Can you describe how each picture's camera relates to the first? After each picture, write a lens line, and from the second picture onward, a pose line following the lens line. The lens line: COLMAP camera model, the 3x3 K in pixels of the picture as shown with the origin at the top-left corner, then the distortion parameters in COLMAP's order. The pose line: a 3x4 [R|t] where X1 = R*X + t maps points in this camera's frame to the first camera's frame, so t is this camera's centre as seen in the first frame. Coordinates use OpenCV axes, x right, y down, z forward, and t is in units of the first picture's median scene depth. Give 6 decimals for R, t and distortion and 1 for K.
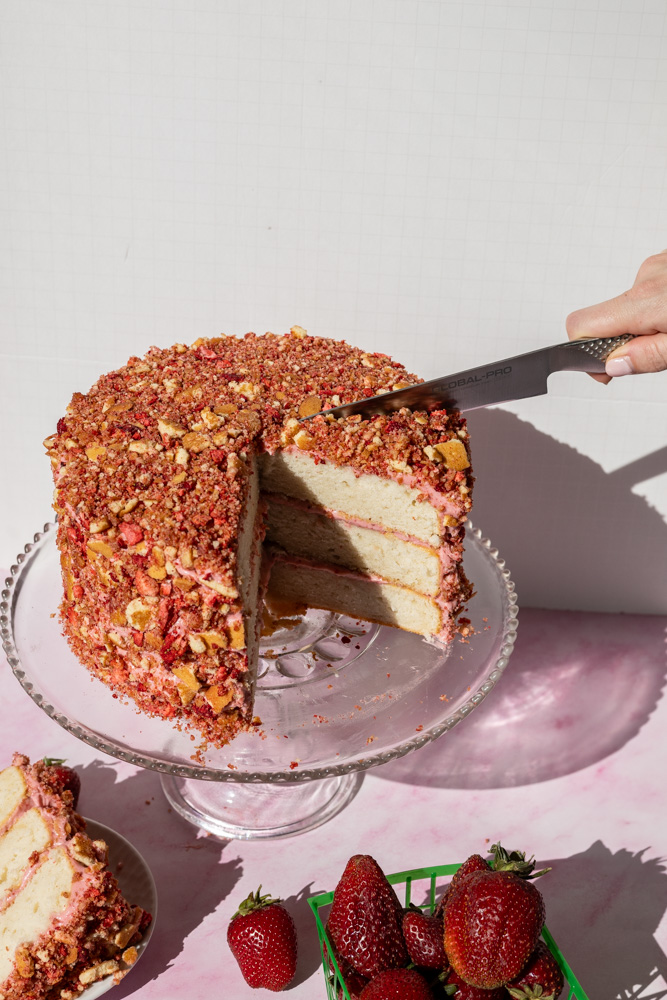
lens RADIAL K [[1611.2, 0, 300.9], [0, 1611.2, 504.1], [0, 0, 1]] dist [0.002027, 0.125149]
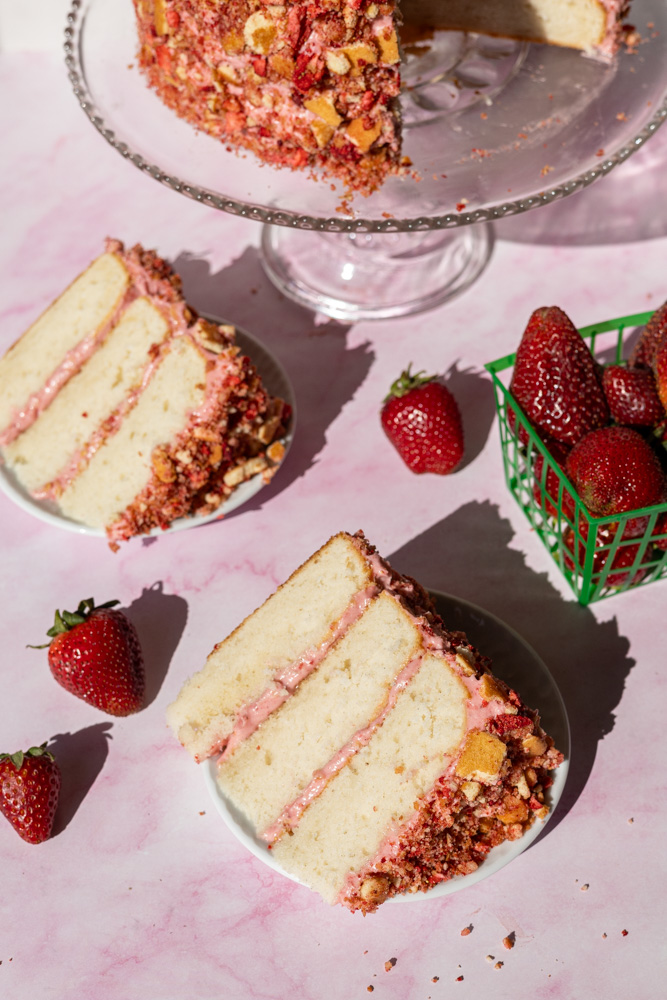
lens RADIAL K [[1611.2, 0, 300.9], [0, 1611.2, 504.1], [0, 0, 1]] dist [0.002027, 0.125149]
pose [[0.995428, -0.094518, 0.013760, -0.111083], [0.087398, 0.959455, 0.267971, 0.078146], [-0.038530, -0.265543, 0.963329, 0.159778]]
